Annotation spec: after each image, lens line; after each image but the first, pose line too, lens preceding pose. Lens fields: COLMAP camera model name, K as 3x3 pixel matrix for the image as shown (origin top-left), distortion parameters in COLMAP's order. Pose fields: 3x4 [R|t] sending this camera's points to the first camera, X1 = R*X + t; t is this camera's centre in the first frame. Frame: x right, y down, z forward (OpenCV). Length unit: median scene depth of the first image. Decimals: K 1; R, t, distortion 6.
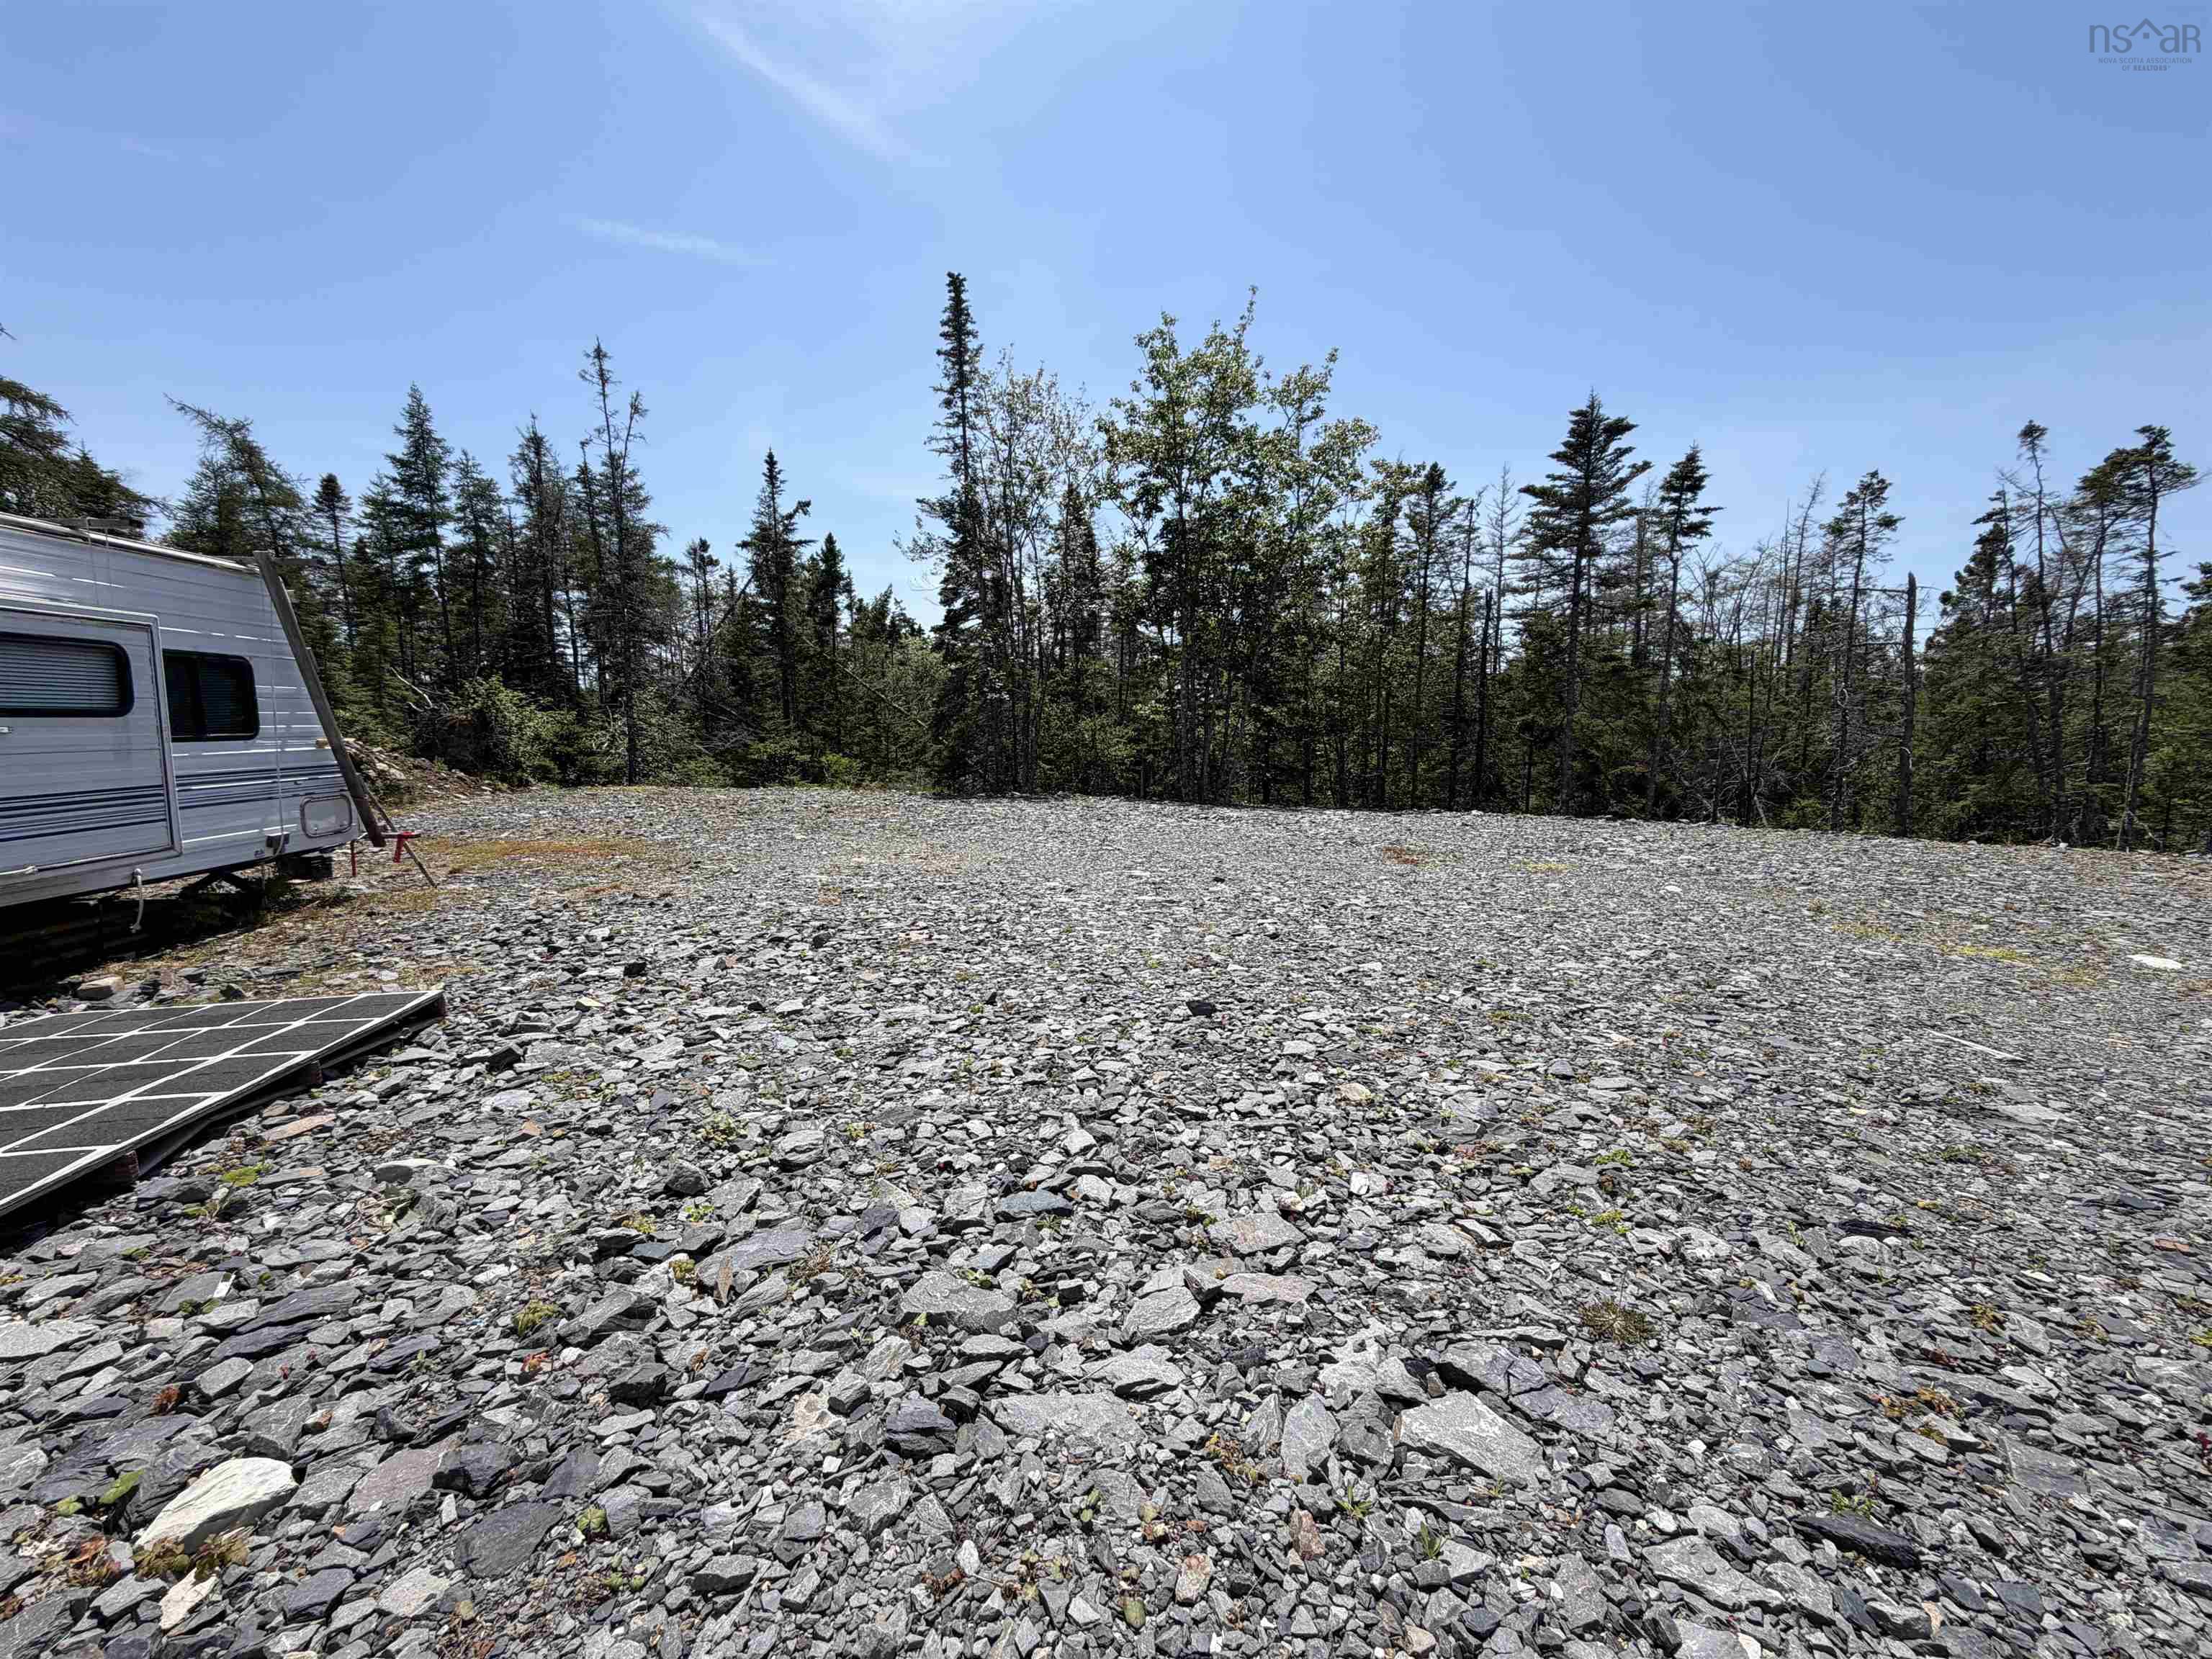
lens RADIAL K [[887.1, 0, 1096.6], [0, 887.1, 833.8], [0, 0, 1]] dist [0.006509, -0.000182]
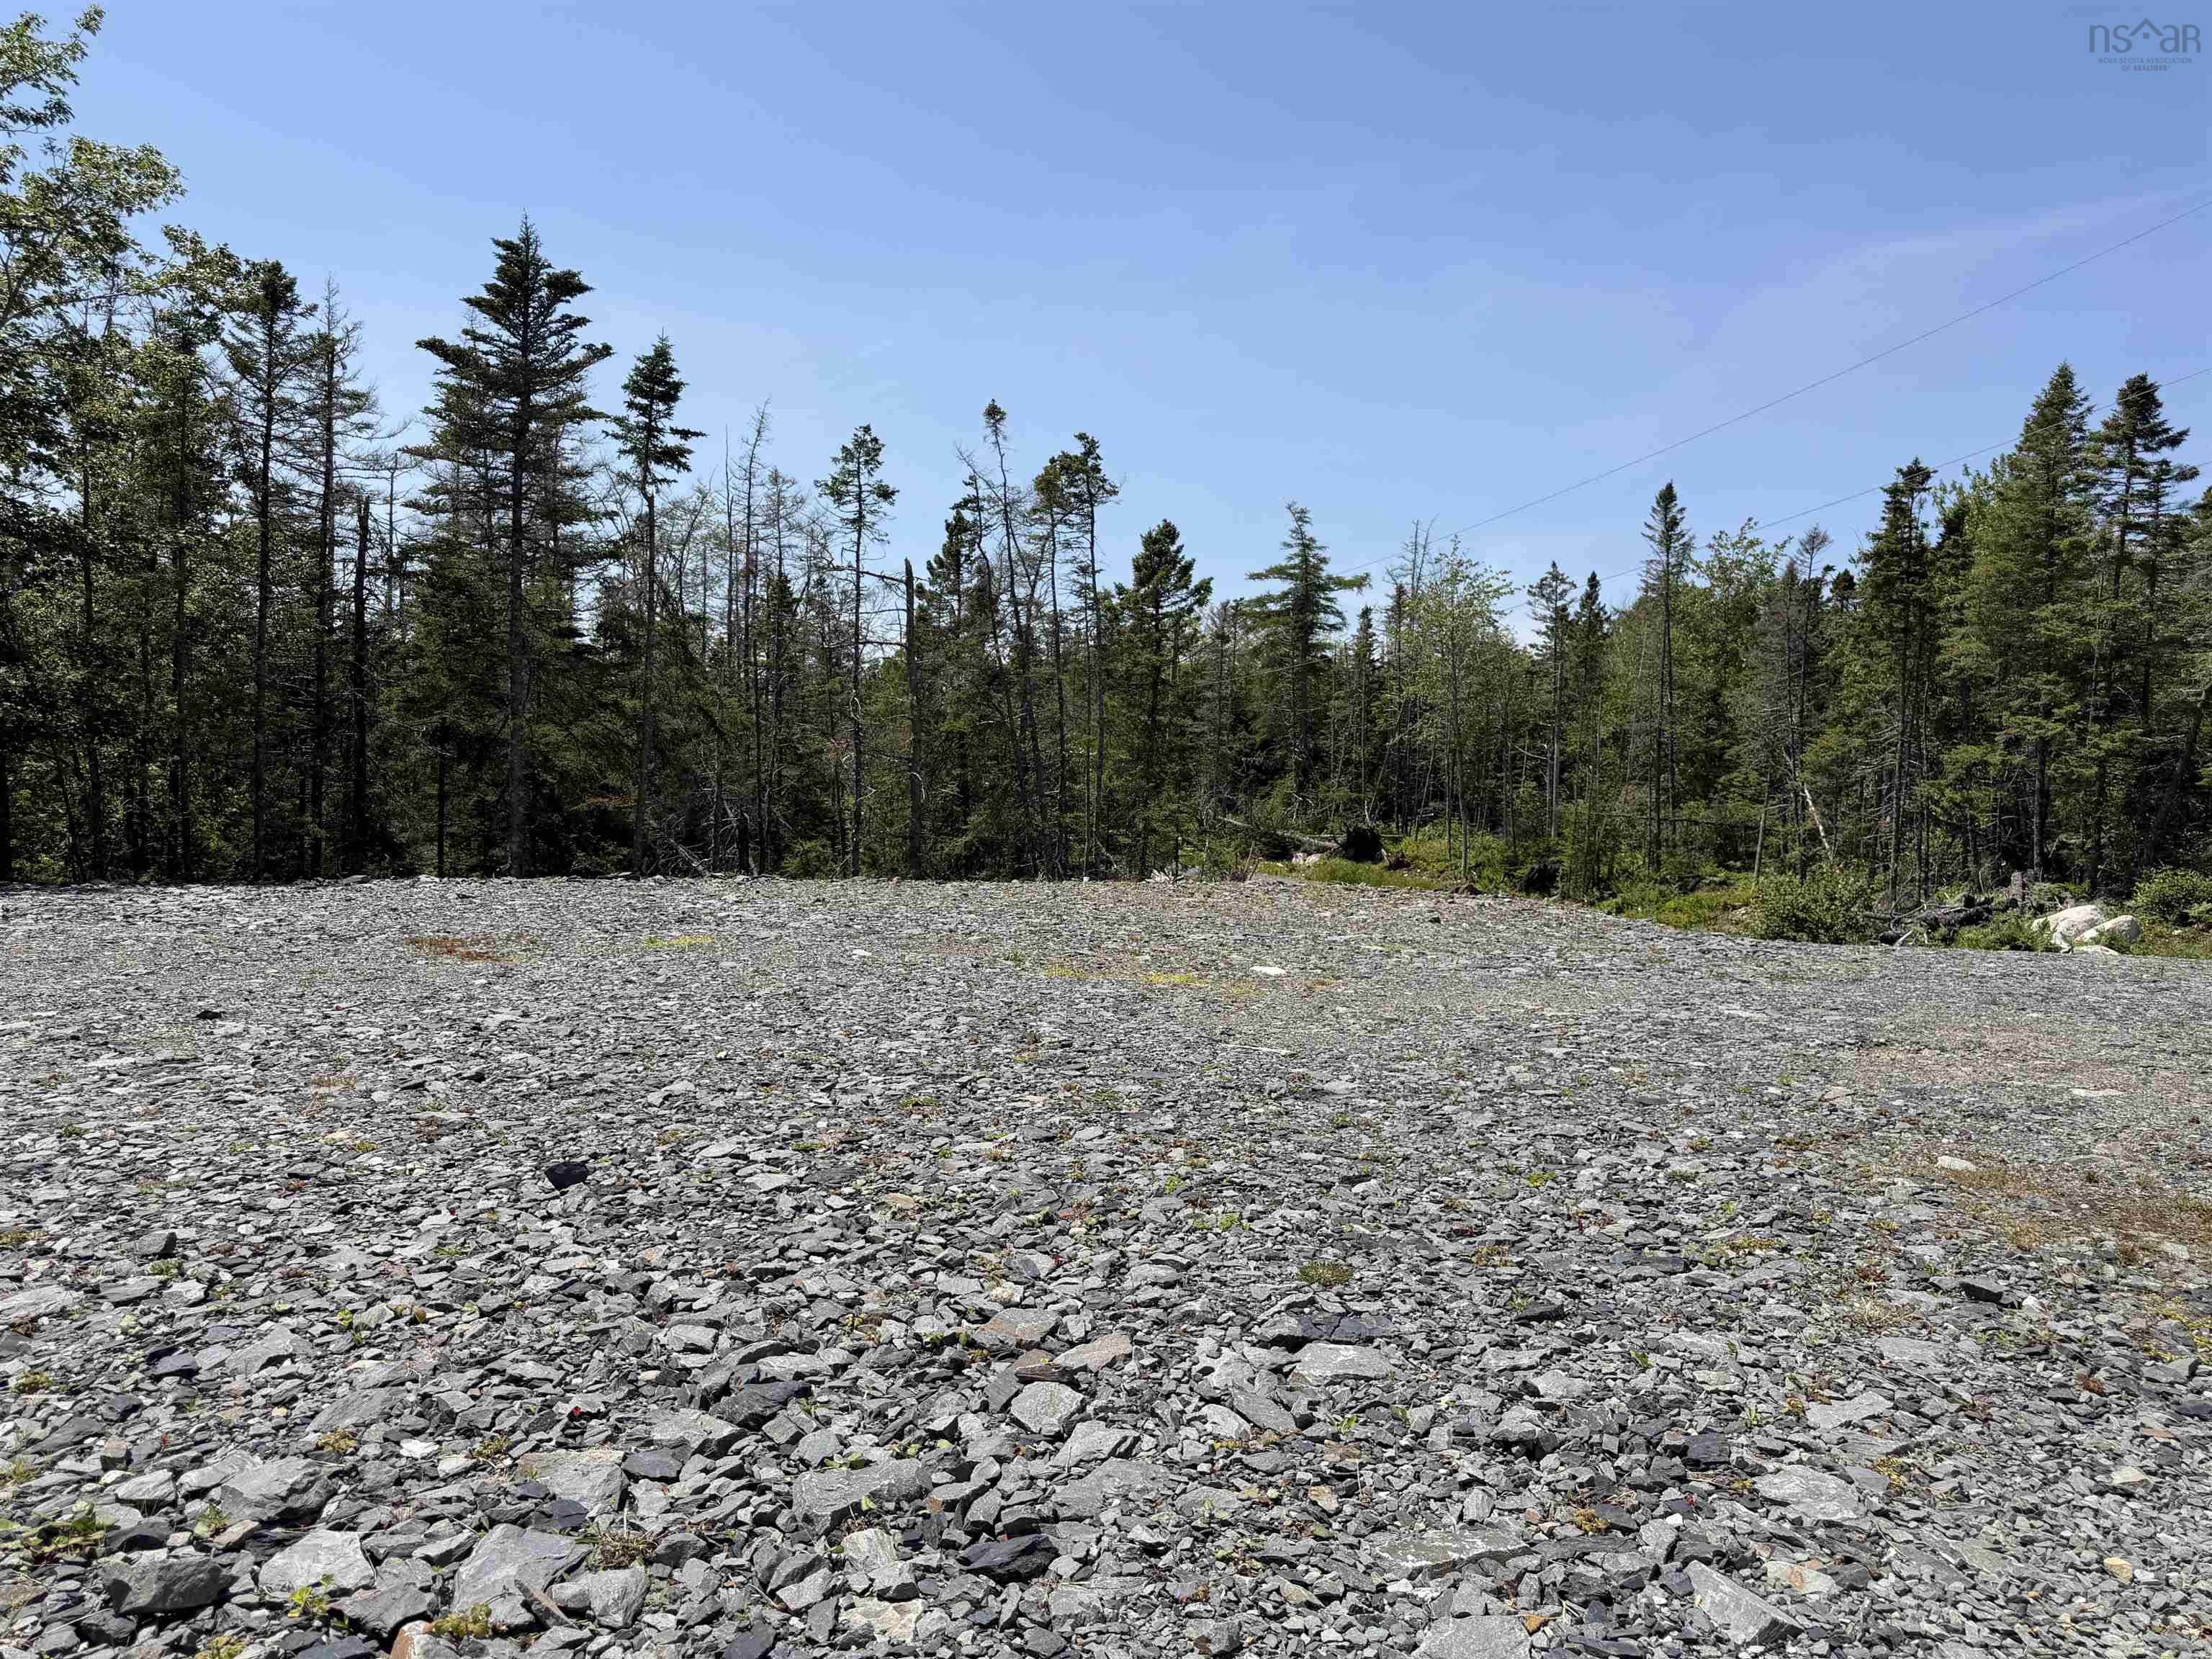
lens RADIAL K [[1573.9, 0, 1117.1], [0, 1573.9, 831.0], [0, 0, 1]] dist [0.116390, -0.197916]
pose [[0.602924, -0.026620, 0.797354, -0.119532], [0.072495, 0.997136, -0.021528, 0.000838], [-0.794498, 0.070784, 0.603127, -0.005550]]
